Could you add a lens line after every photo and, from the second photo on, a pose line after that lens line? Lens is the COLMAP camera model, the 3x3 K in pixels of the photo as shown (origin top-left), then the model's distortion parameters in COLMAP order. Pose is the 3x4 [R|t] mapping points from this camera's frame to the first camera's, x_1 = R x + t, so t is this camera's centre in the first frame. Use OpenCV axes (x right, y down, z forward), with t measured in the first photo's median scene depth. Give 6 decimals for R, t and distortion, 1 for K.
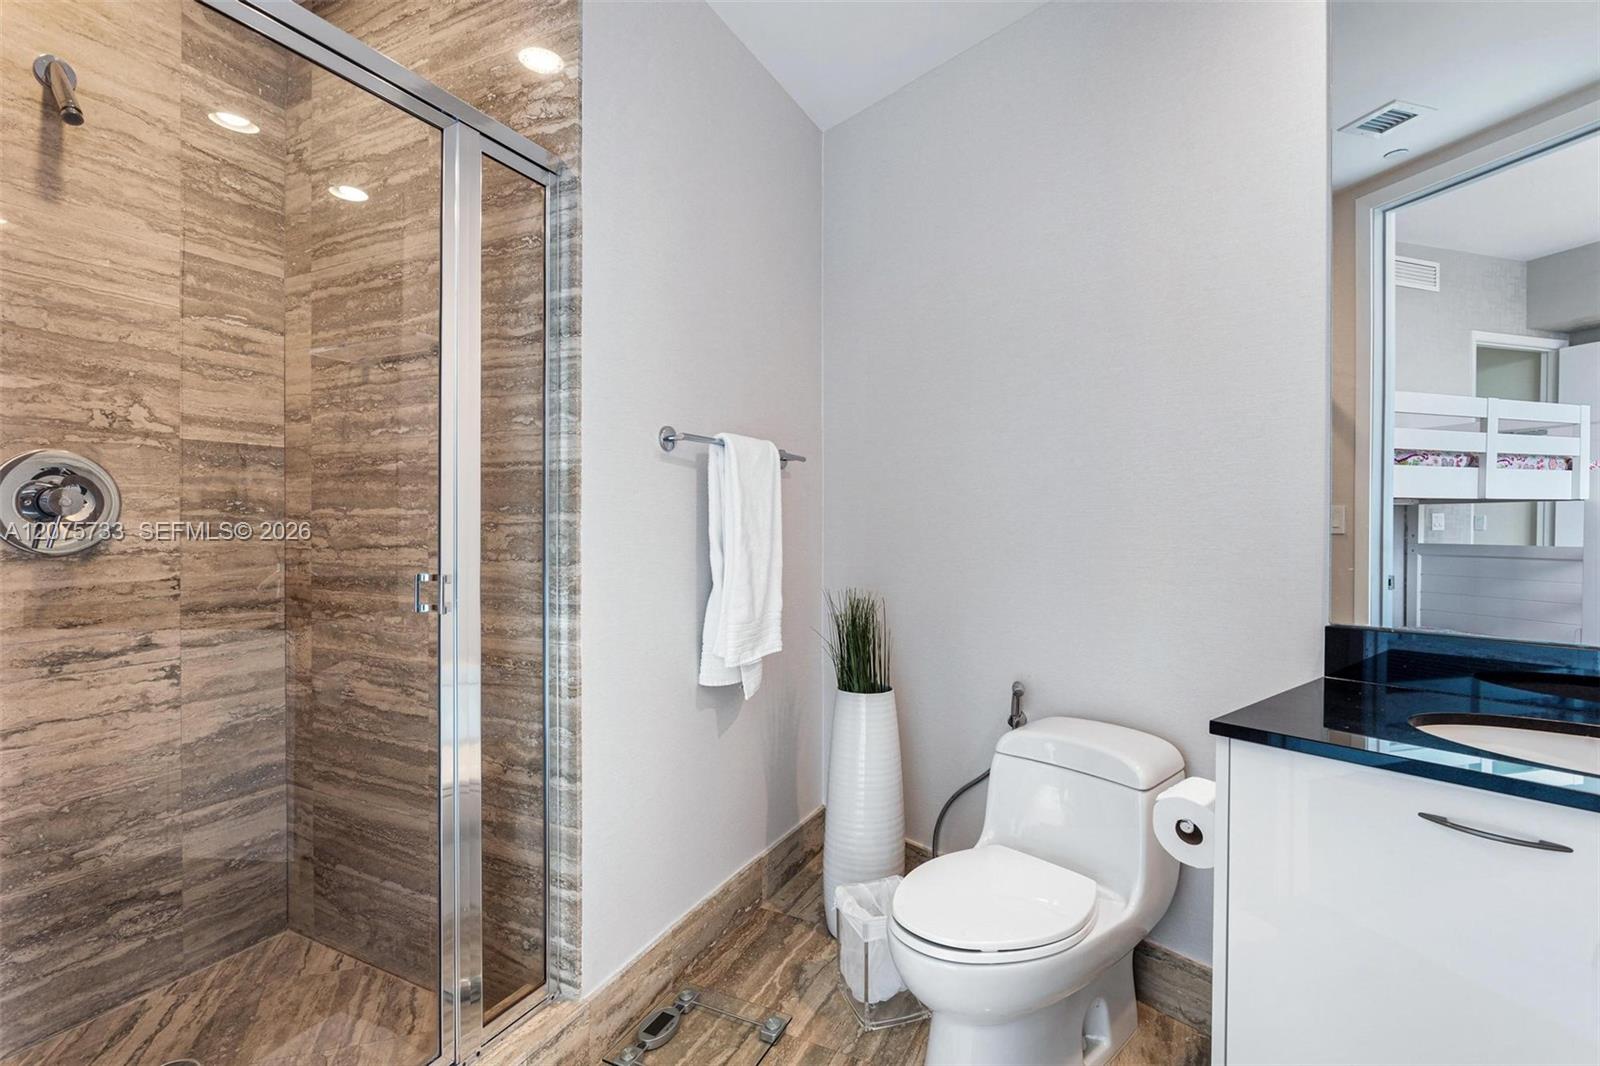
lens RADIAL K [[766.1, 0, 788.3], [0, 766.1, 514.6], [0, 0, 1]] dist [-0.003910, 0.000095]
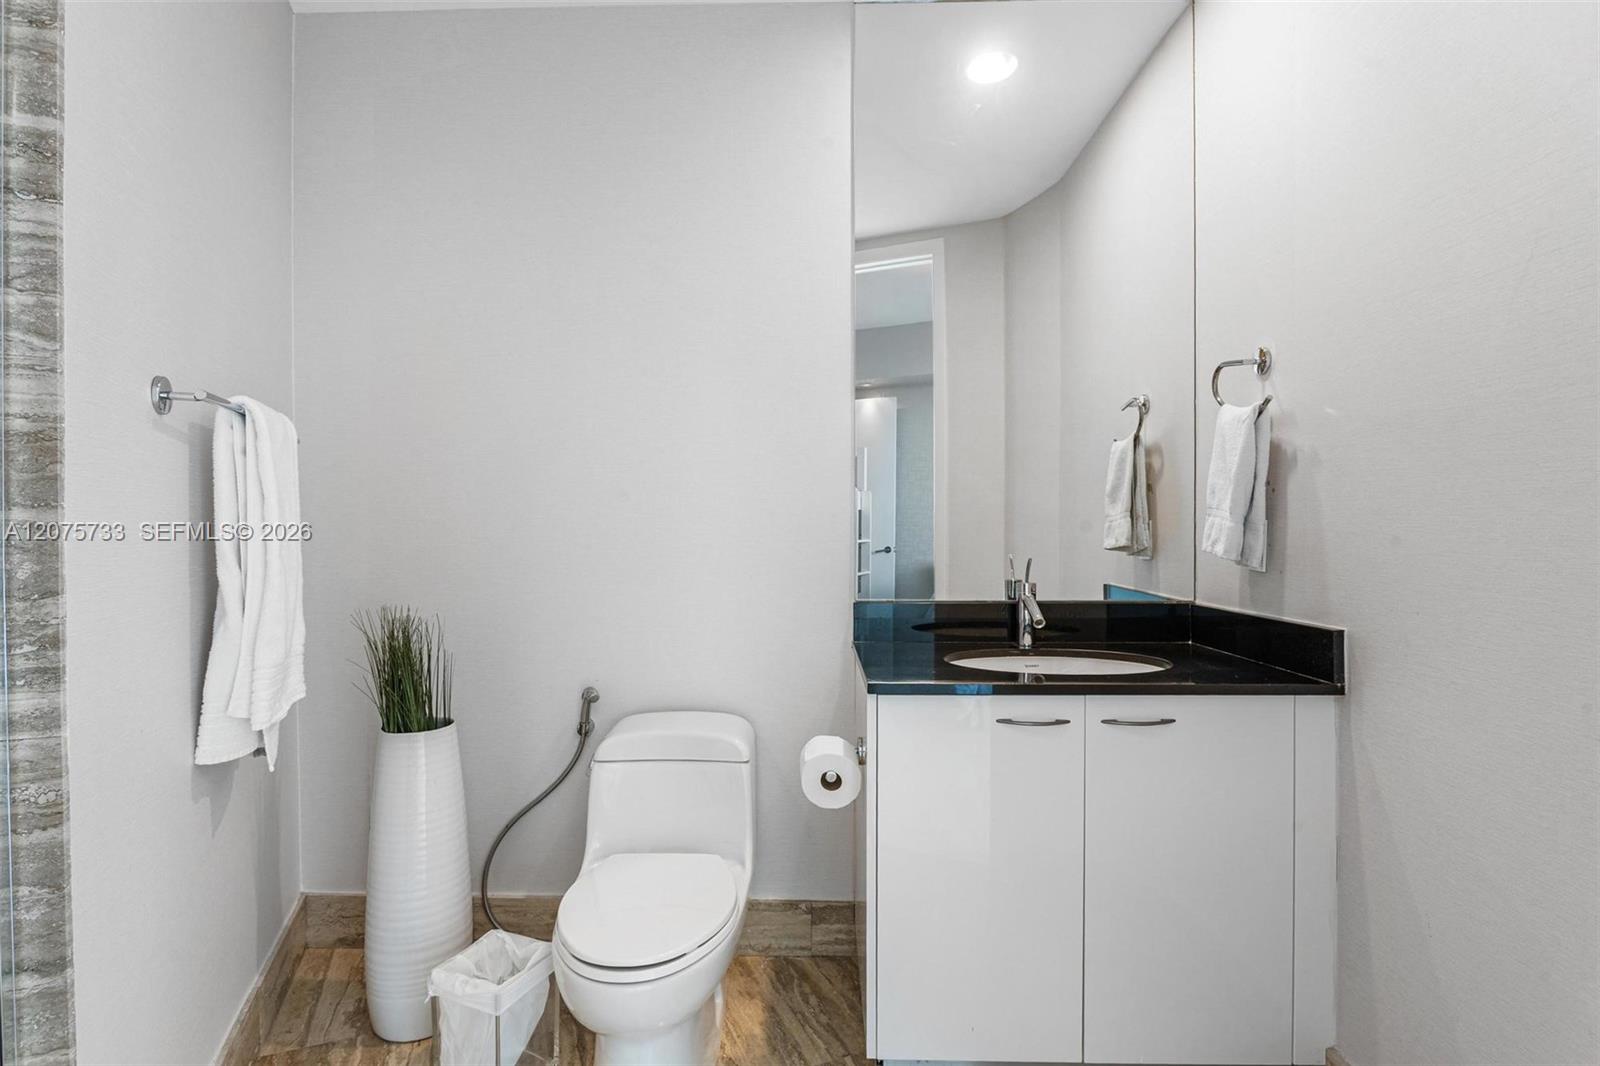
lens RADIAL K [[775.6, 0, 801.6], [0, 775.6, 521.4], [0, 0, 1]] dist [-0.012863, 0.000273]
pose [[0.656405, 0.000181, 0.754409, -0.280067], [-0.004035, 0.999987, 0.003272, 0.003046], [-0.754398, -0.005192, 0.656397, 0.158960]]
